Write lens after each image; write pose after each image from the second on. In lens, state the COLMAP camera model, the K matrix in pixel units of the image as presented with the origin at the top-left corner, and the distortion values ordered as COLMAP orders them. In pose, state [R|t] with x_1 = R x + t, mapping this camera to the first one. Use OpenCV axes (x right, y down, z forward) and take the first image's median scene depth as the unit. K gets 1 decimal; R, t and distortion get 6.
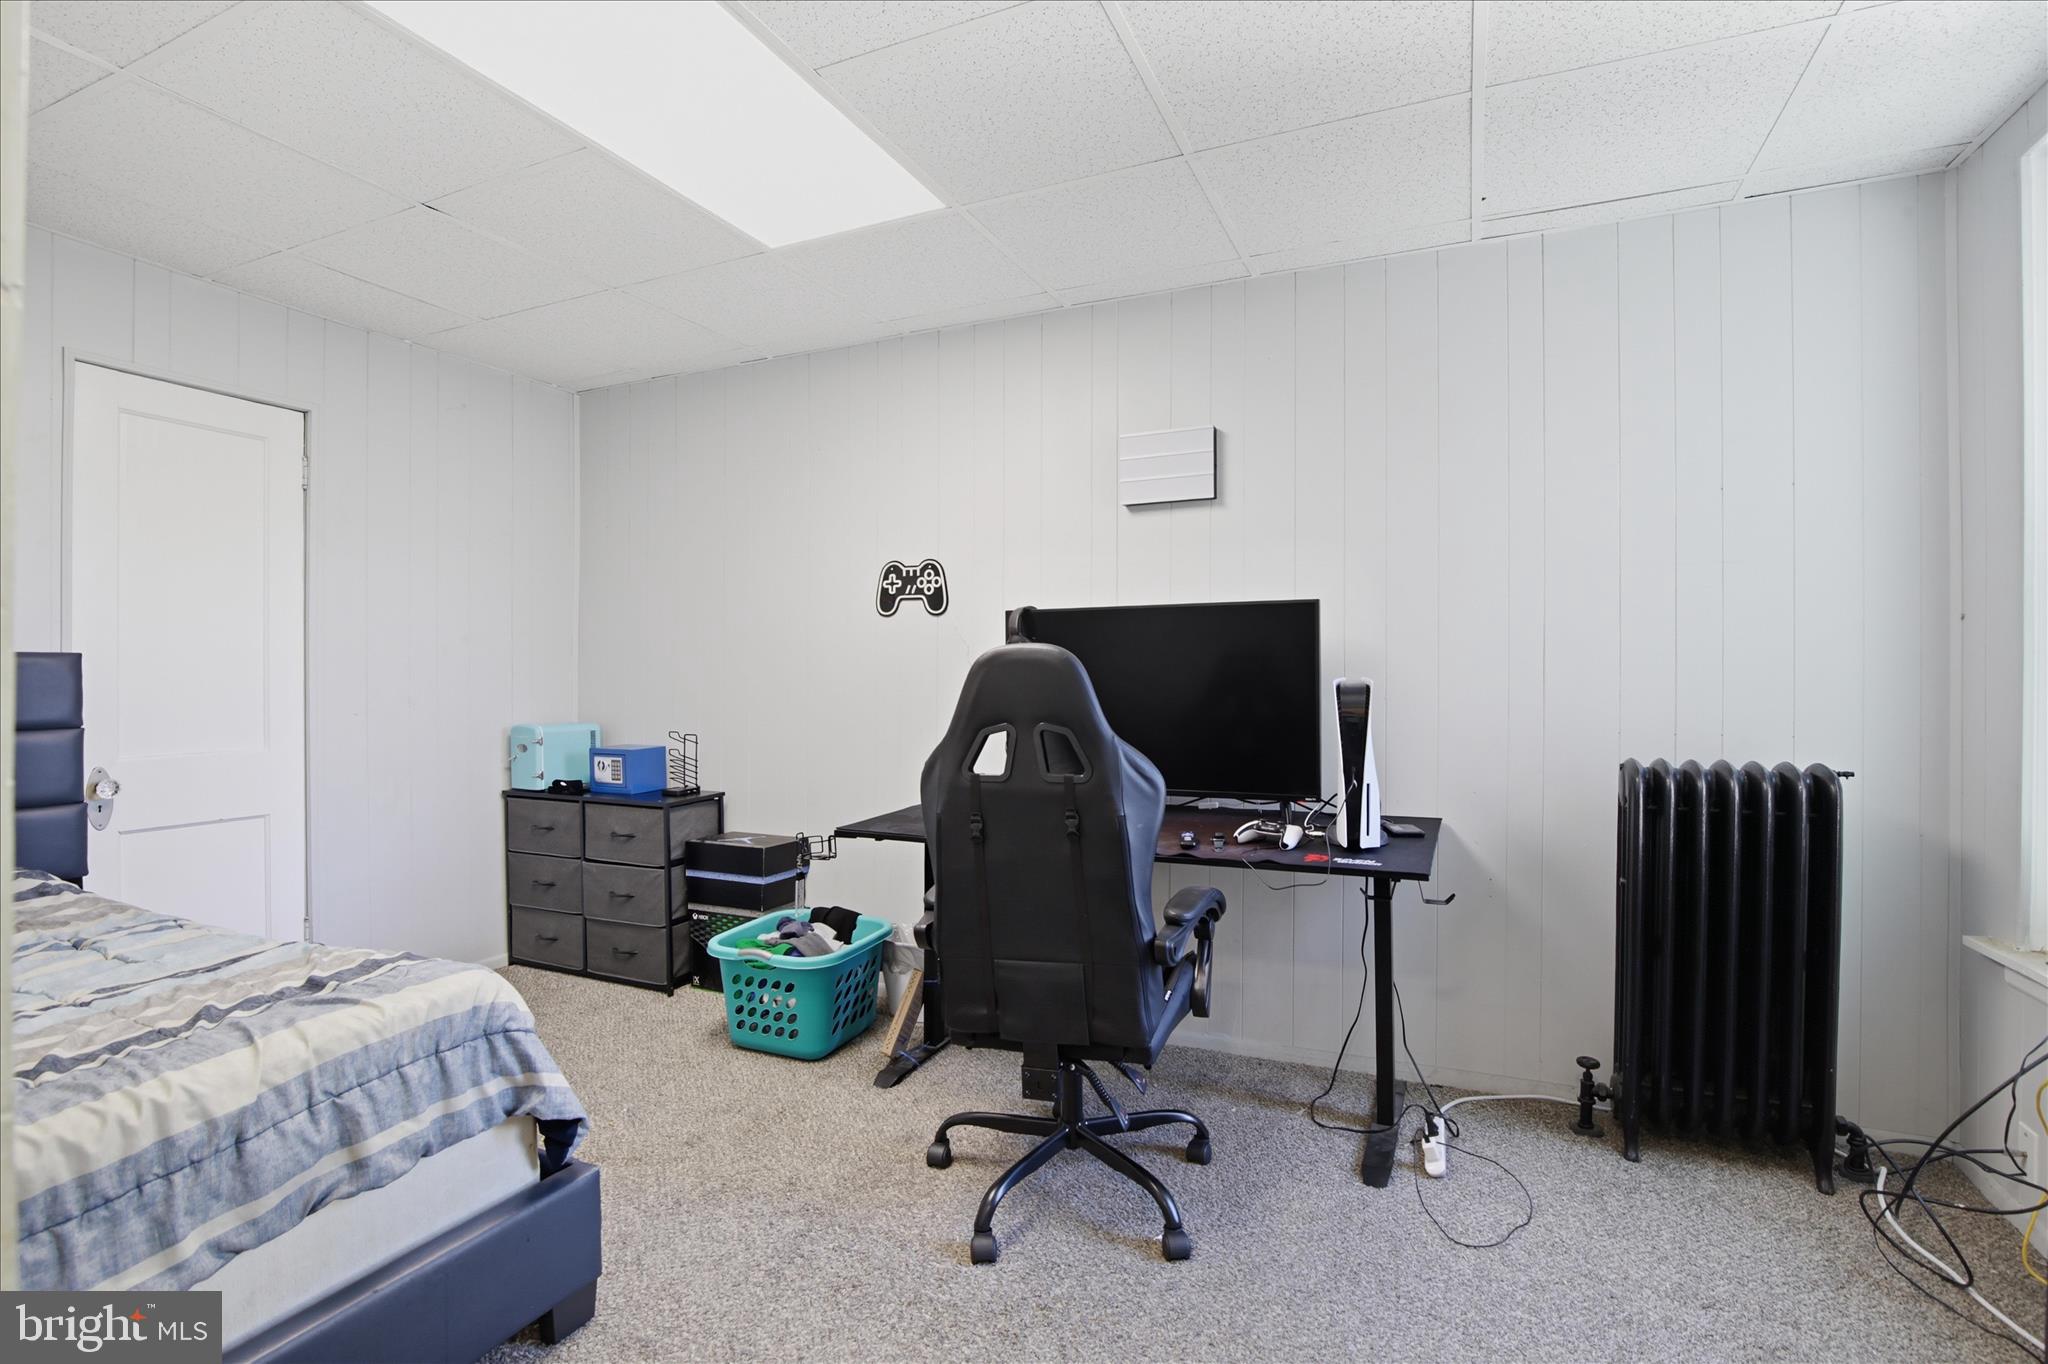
lens RADIAL K [[949.3, 0, 1034.8], [0, 949.3, 688.2], [0, 0, 1]] dist [-0.022301, -0.000405]
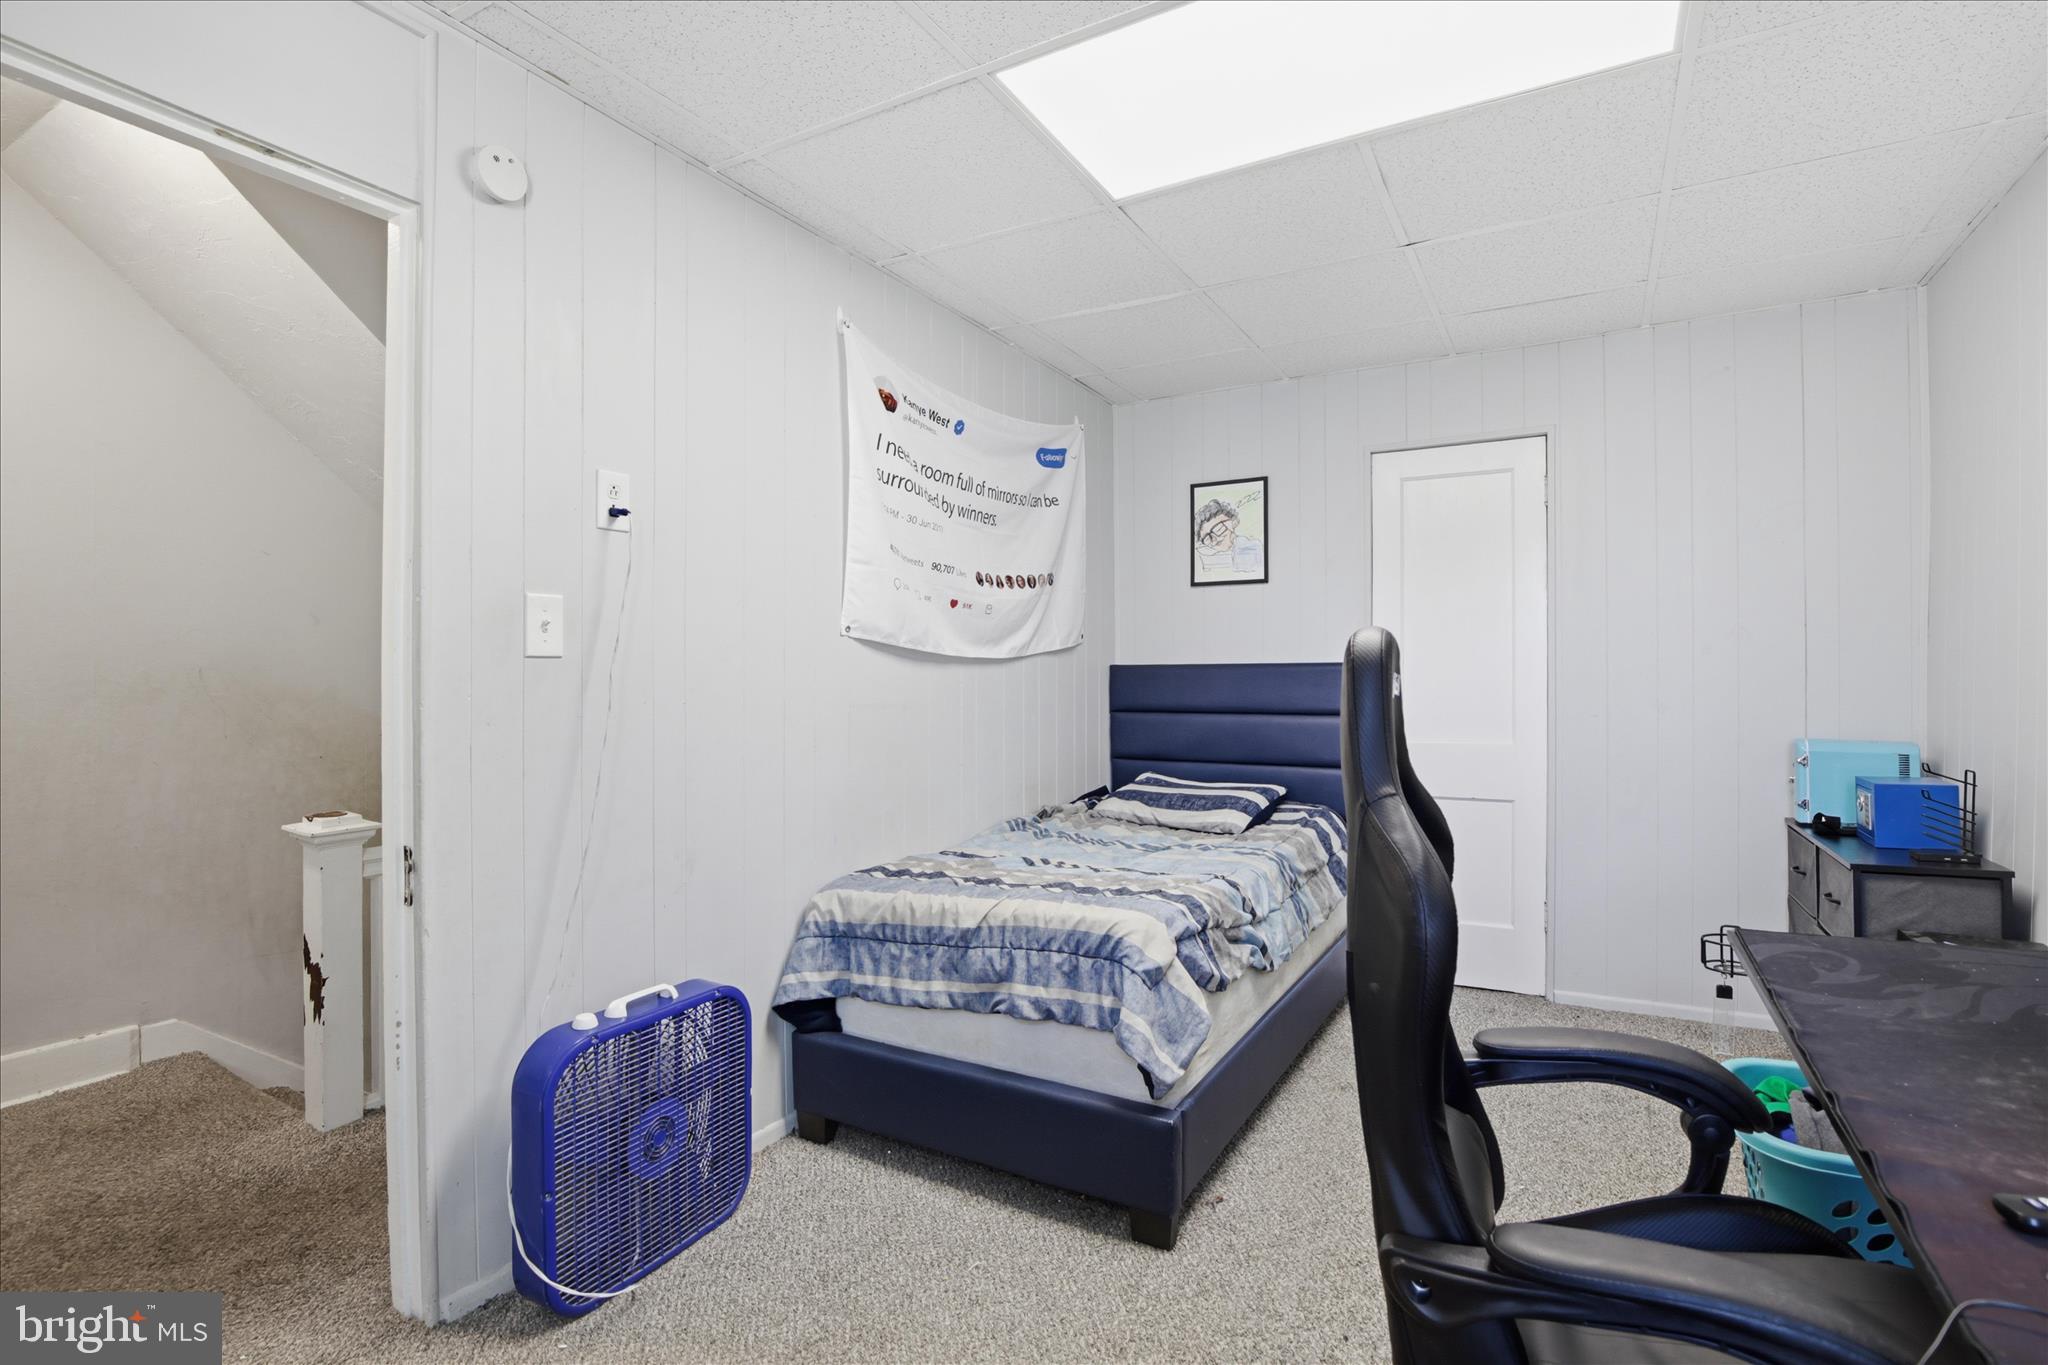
lens RADIAL K [[949.3, 0, 1036.9], [0, 949.3, 674.6], [0, 0, 1]] dist [-0.022301, -0.000405]
pose [[-0.092776, -0.002177, -0.995685, 0.813229], [-0.008888, 0.999960, -0.001358, -0.021423], [0.995647, 0.008723, -0.092792, 1.149854]]
